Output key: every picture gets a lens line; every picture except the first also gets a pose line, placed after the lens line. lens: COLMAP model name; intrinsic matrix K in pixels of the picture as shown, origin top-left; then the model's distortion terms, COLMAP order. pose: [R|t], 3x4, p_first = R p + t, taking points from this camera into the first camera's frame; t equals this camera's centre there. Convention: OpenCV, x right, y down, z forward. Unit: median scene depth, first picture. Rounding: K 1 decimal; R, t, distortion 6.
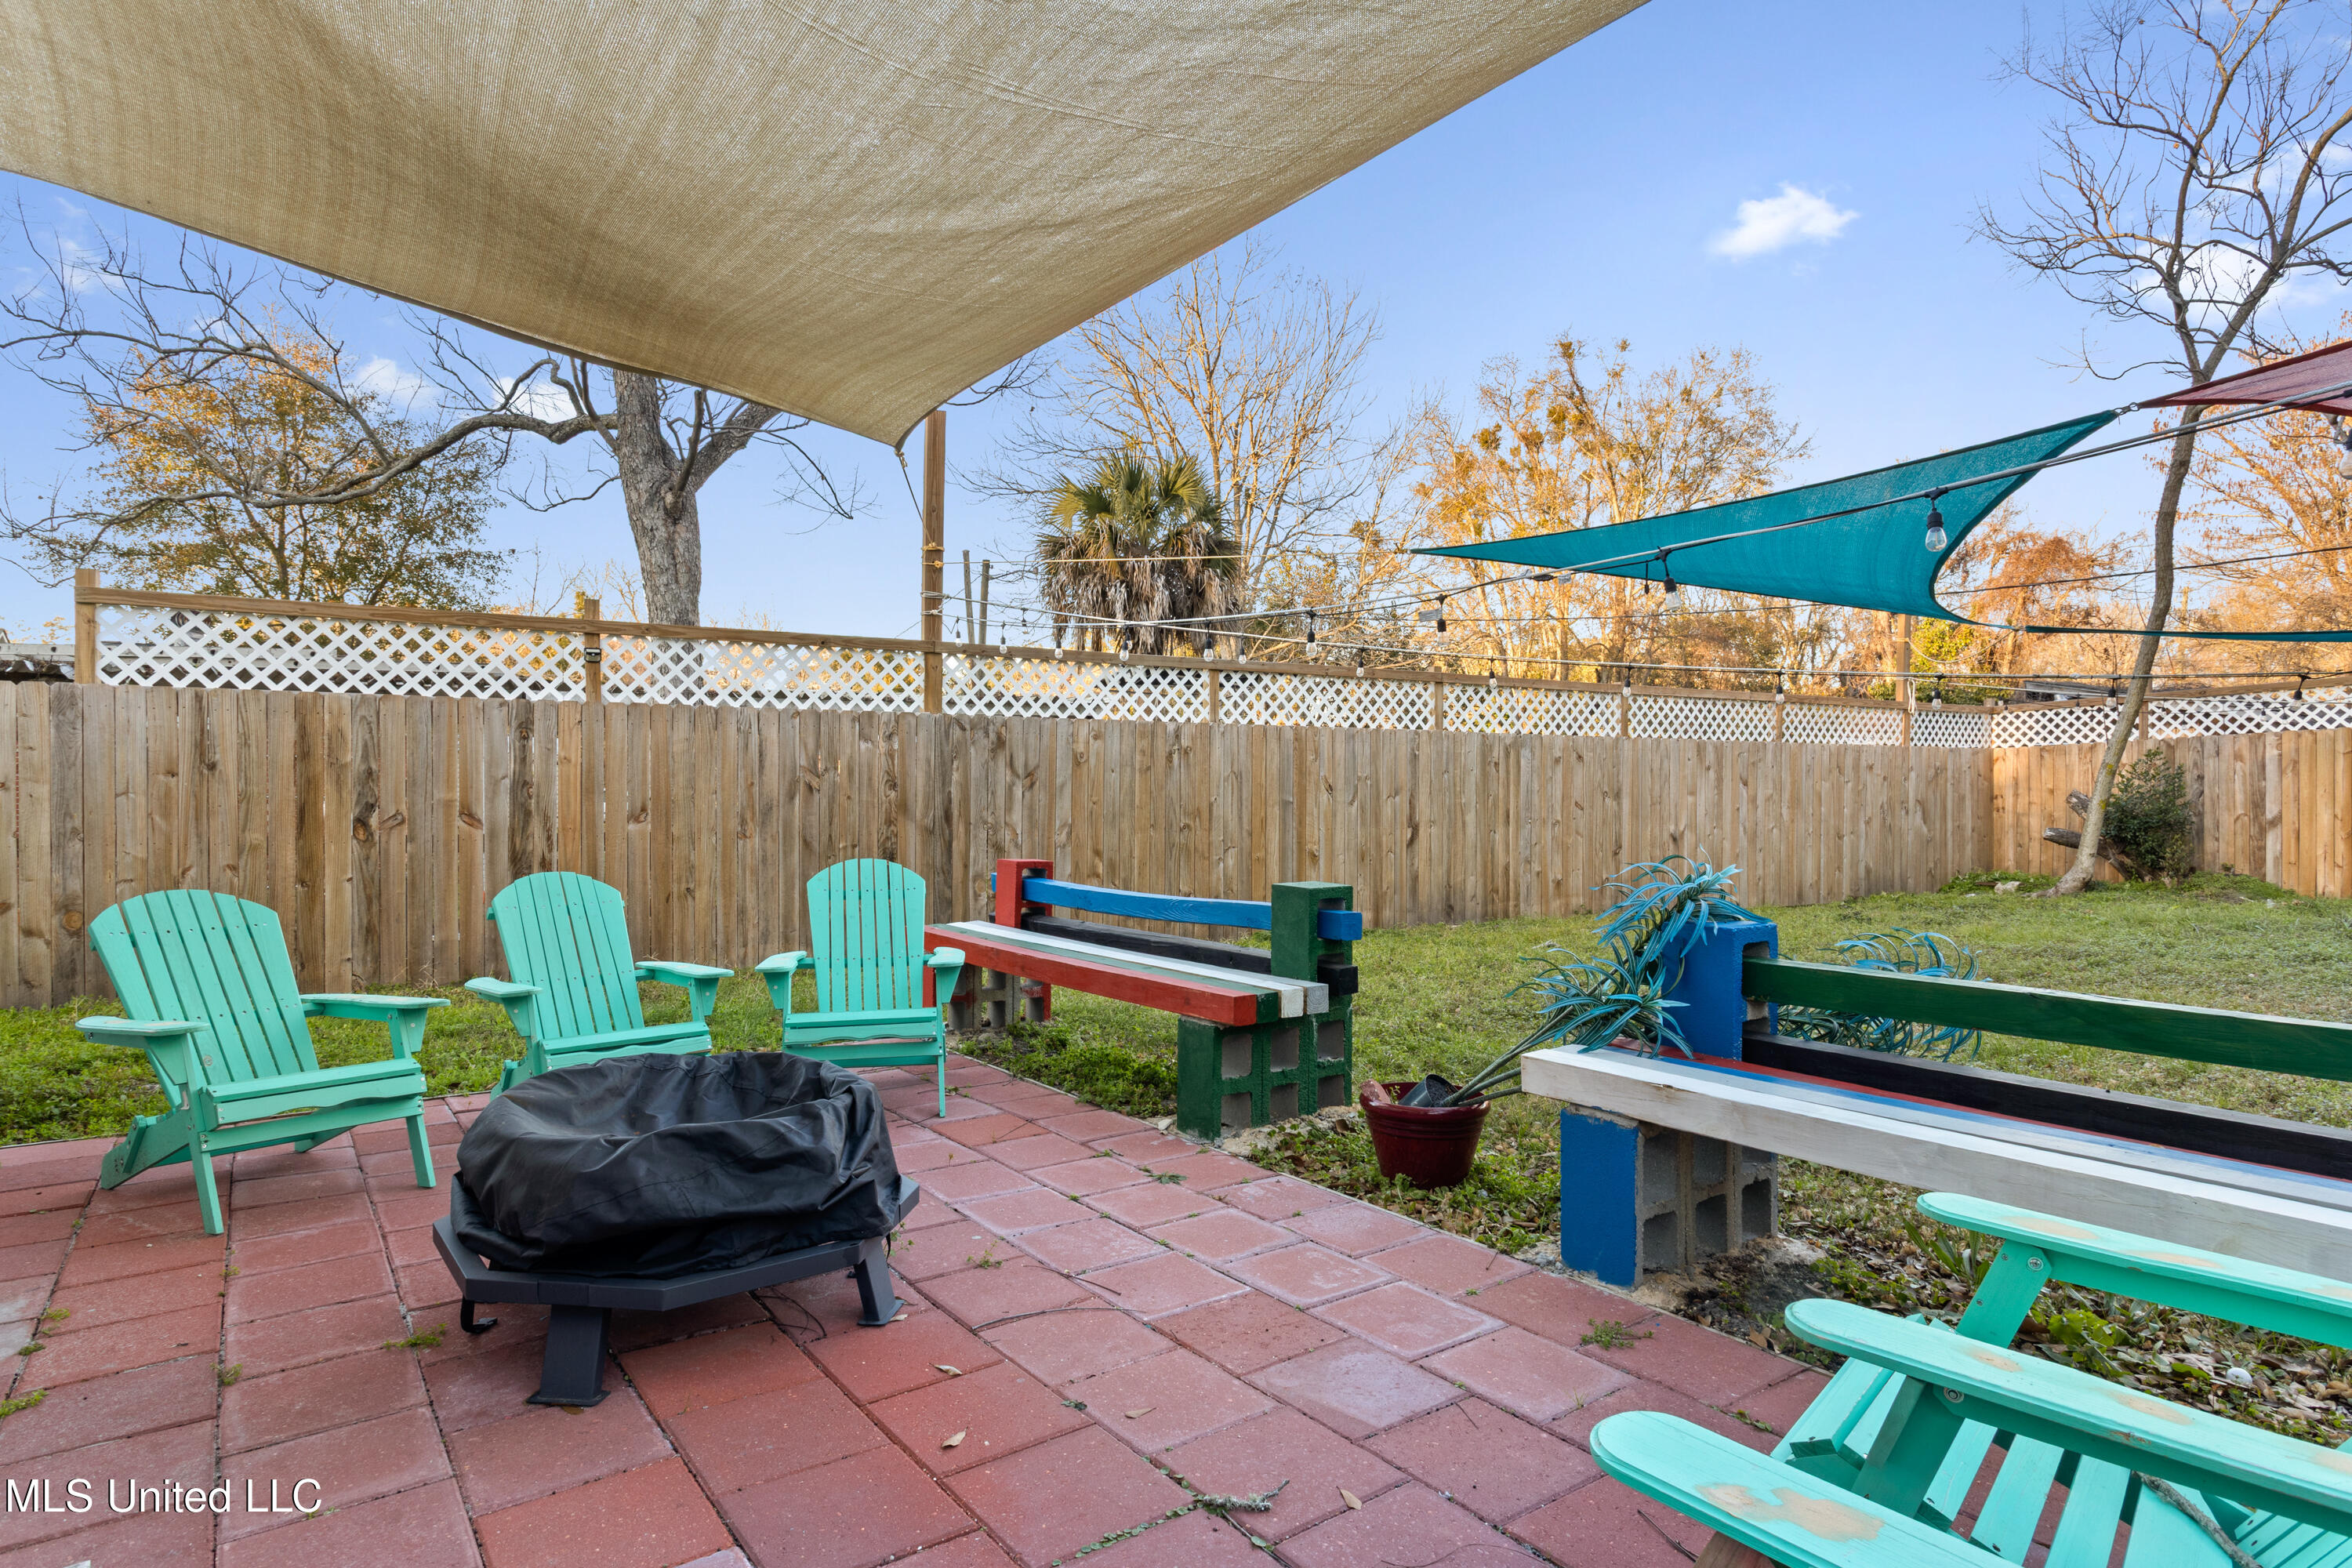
lens RADIAL K [[1284.3, 0, 1176.0], [0, 1284.3, 784.0], [0, 0, 1]] dist [-0.000948, 0.000460]
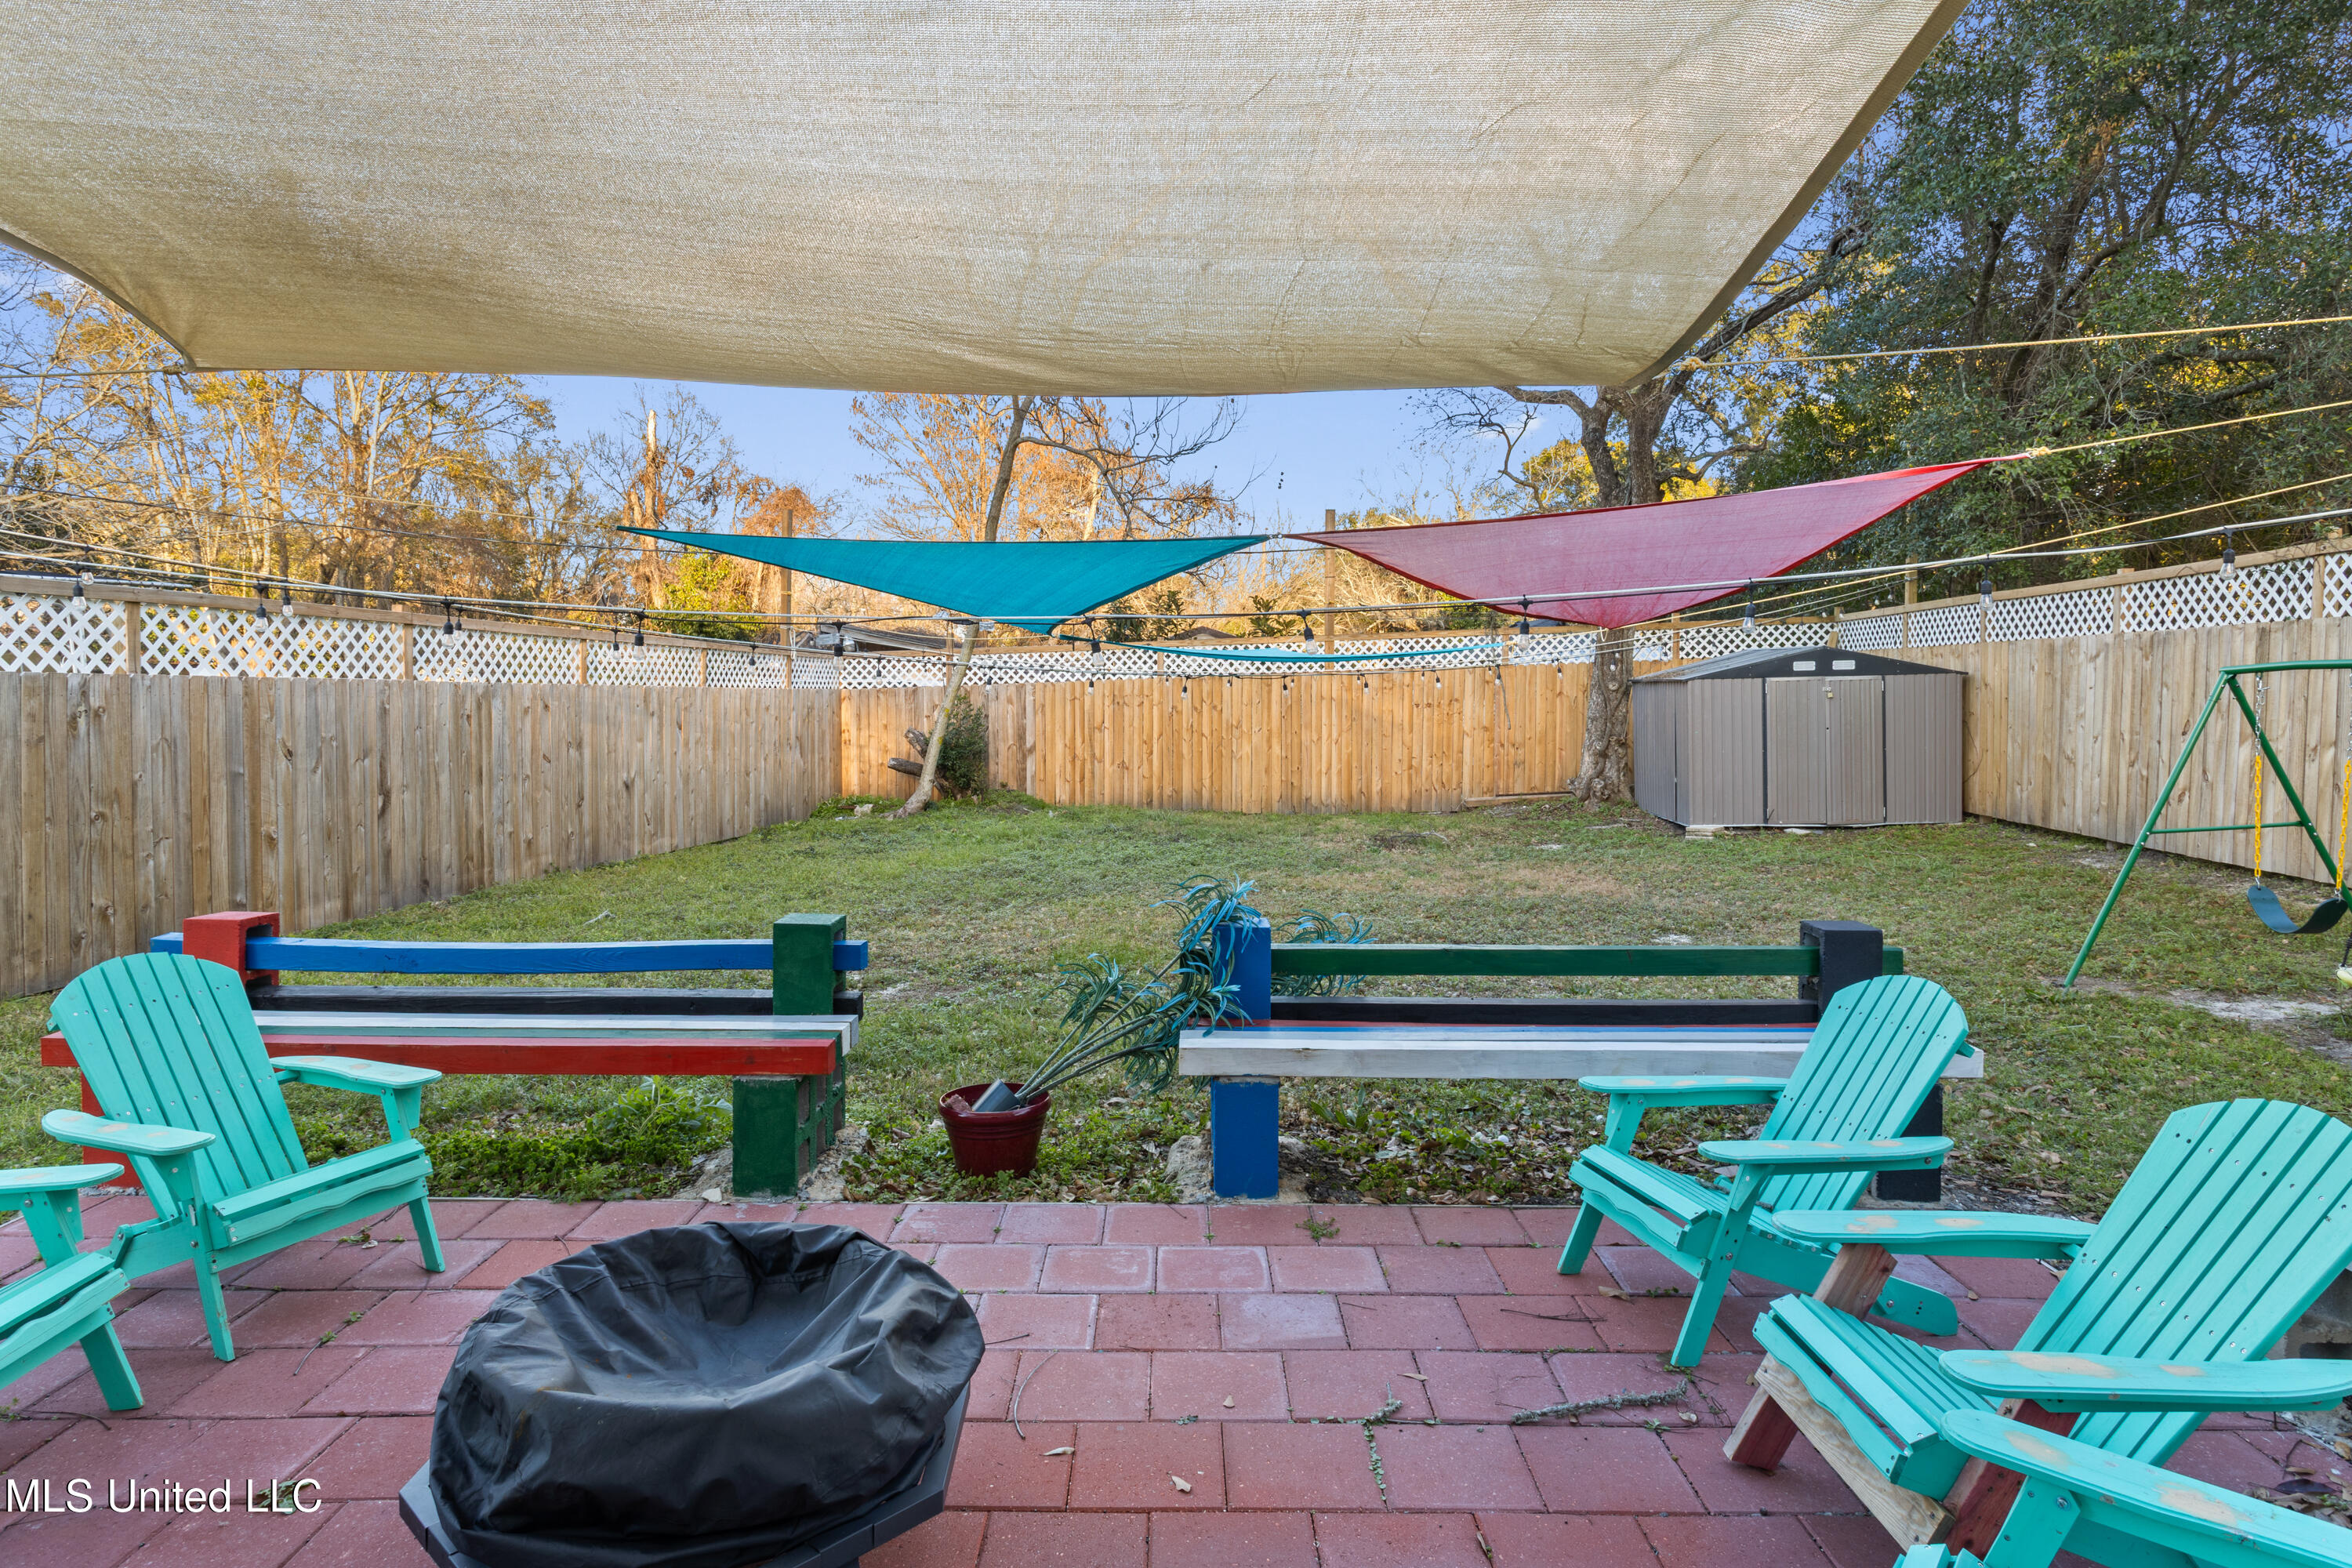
lens RADIAL K [[1329.3, 0, 1171.9], [0, 1329.3, 731.8], [0, 0, 1]] dist [-0.005684, 0.000086]
pose [[0.595224, -0.019504, 0.803323, -0.293415], [-0.007804, 0.999518, 0.030050, -0.053371], [-0.803522, -0.024156, 0.594785, 0.080122]]
